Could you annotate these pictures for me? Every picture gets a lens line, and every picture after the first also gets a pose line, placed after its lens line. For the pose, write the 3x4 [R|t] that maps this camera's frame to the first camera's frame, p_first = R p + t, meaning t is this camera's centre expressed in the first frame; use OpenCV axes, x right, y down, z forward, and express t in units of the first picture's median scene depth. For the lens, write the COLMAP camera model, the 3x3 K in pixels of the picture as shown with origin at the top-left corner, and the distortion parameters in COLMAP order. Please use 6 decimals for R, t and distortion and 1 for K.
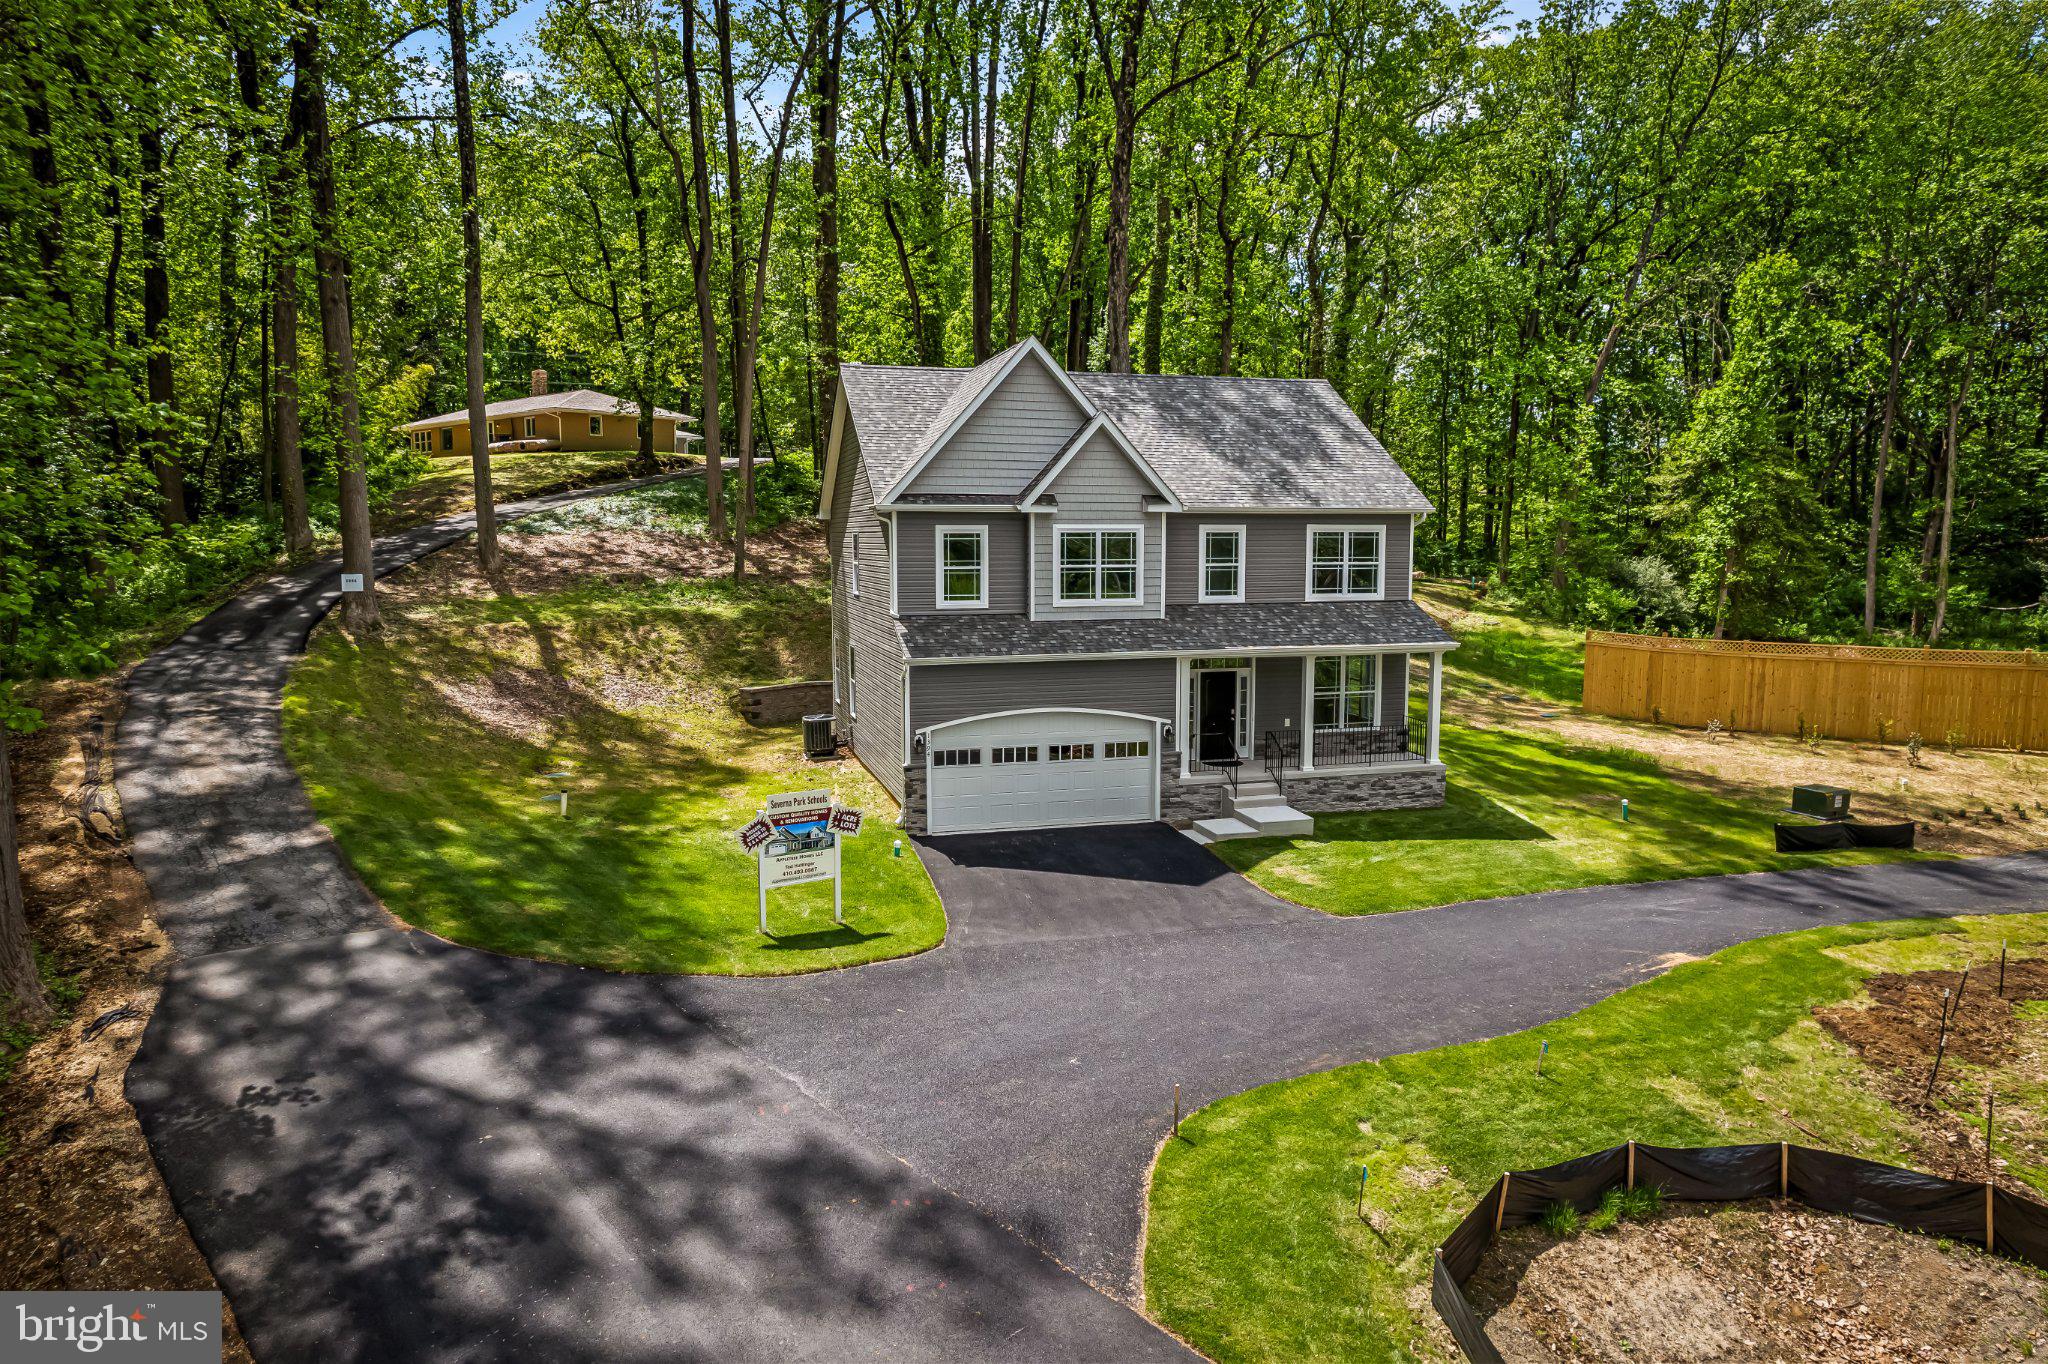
lens RADIAL K [[1310.8, 0, 1016.4], [0, 1310.8, 687.1], [0, 0, 1]] dist [-0.070492, 0.059640]
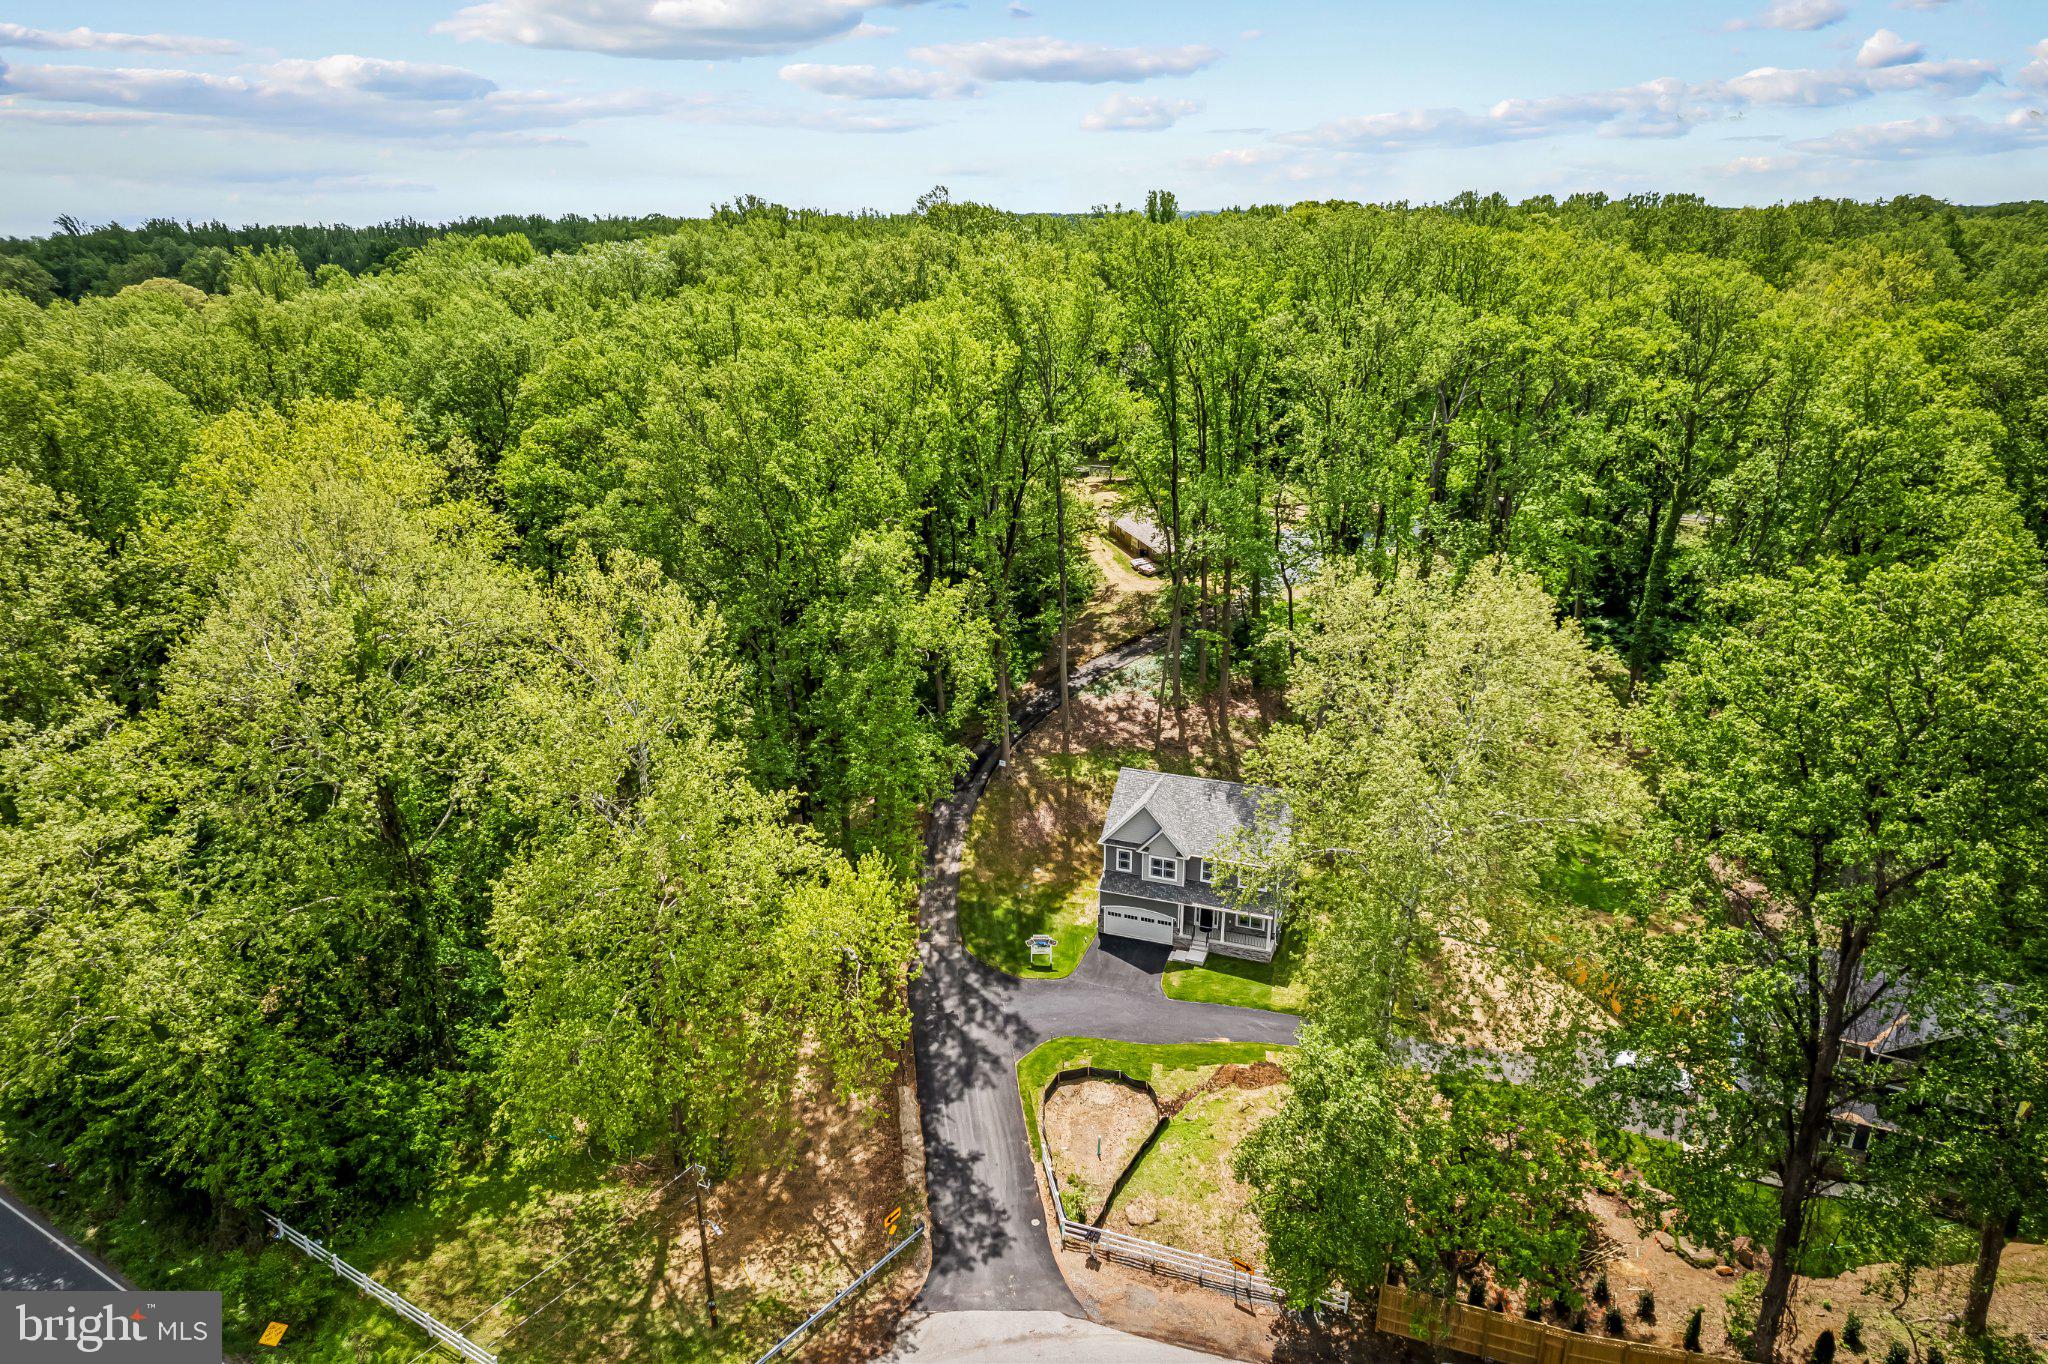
lens RADIAL K [[1310.8, 0, 1016.4], [0, 1310.8, 687.1], [0, 0, 1]] dist [-0.070492, 0.059640]
pose [[0.806460, 0.196231, -0.557777, 1.523128], [-0.052091, 0.963236, 0.263559, -1.391771], [0.588989, -0.183495, 0.787033, -1.736151]]
